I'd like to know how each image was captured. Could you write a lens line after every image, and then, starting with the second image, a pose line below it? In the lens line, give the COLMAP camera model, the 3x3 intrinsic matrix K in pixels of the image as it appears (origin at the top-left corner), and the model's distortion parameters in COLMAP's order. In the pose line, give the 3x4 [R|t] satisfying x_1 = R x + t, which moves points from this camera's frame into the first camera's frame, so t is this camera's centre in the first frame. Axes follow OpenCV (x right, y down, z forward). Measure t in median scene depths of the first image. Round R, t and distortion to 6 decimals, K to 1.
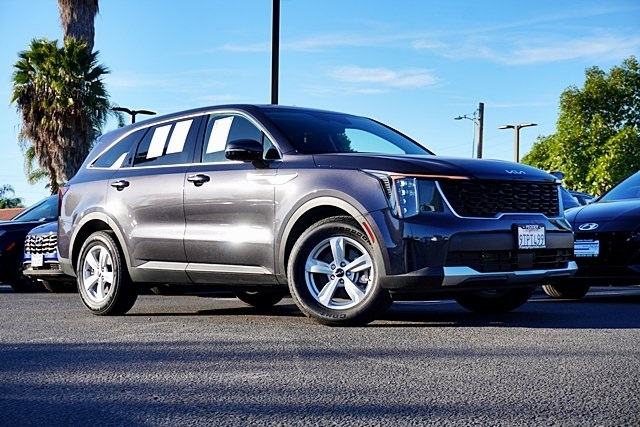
lens RADIAL K [[1052.9, 0, 321.7], [0, 1052.9, 212.8], [0, 0, 1]] dist [0.026753, 0.000000]
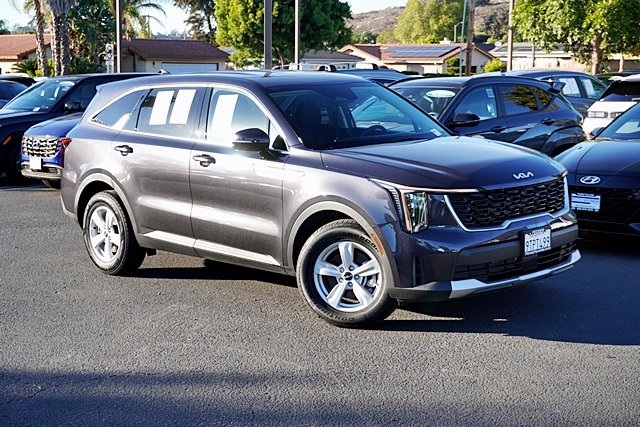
lens RADIAL K [[1052.9, 0, 316.7], [0, 1052.9, 210.2], [0, 0, 1]] dist [0.026753, 0.000000]
pose [[0.999967, -0.004827, 0.006494, -0.015927], [0.003556, 0.983082, 0.183133, -0.156053], [-0.007268, -0.183104, 0.983067, 0.008235]]
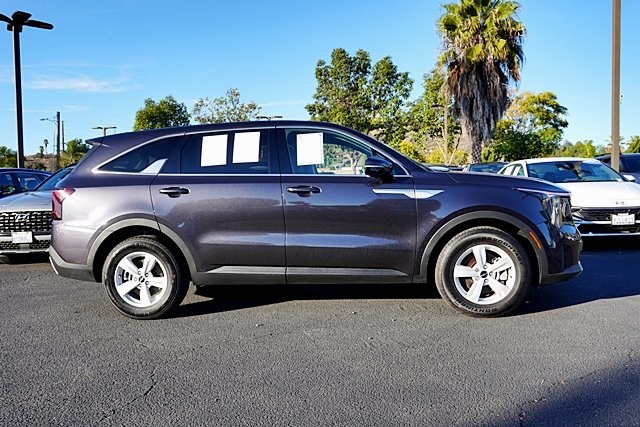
lens RADIAL K [[498.2, 0, 302.6], [0, 498.2, 218.5], [0, 0, 1]] dist [0.010247, 0.001997]
pose [[0.765152, -0.053535, 0.641620, -0.414725], [-0.008445, 0.995617, 0.093143, -0.047715], [-0.643795, -0.076687, 0.761346, 0.567918]]
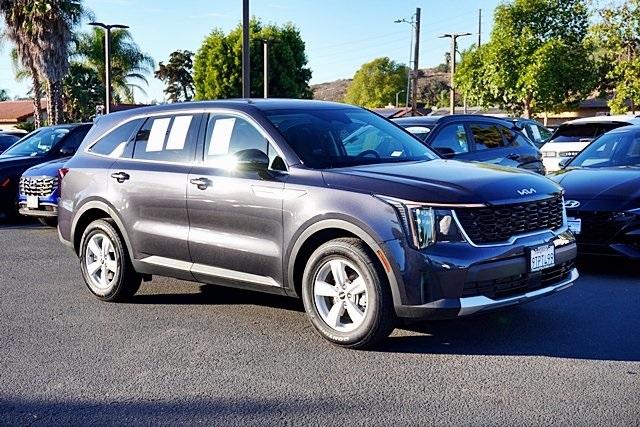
lens RADIAL K [[904.2, 0, 315.4], [0, 904.2, 199.9], [0, 0, 1]] dist [0.007113, 0.000000]
pose [[0.998670, -0.013793, 0.049682, -0.048620], [0.007557, 0.992306, 0.123581, -0.113671], [-0.051004, -0.123041, 0.991090, 0.129094]]
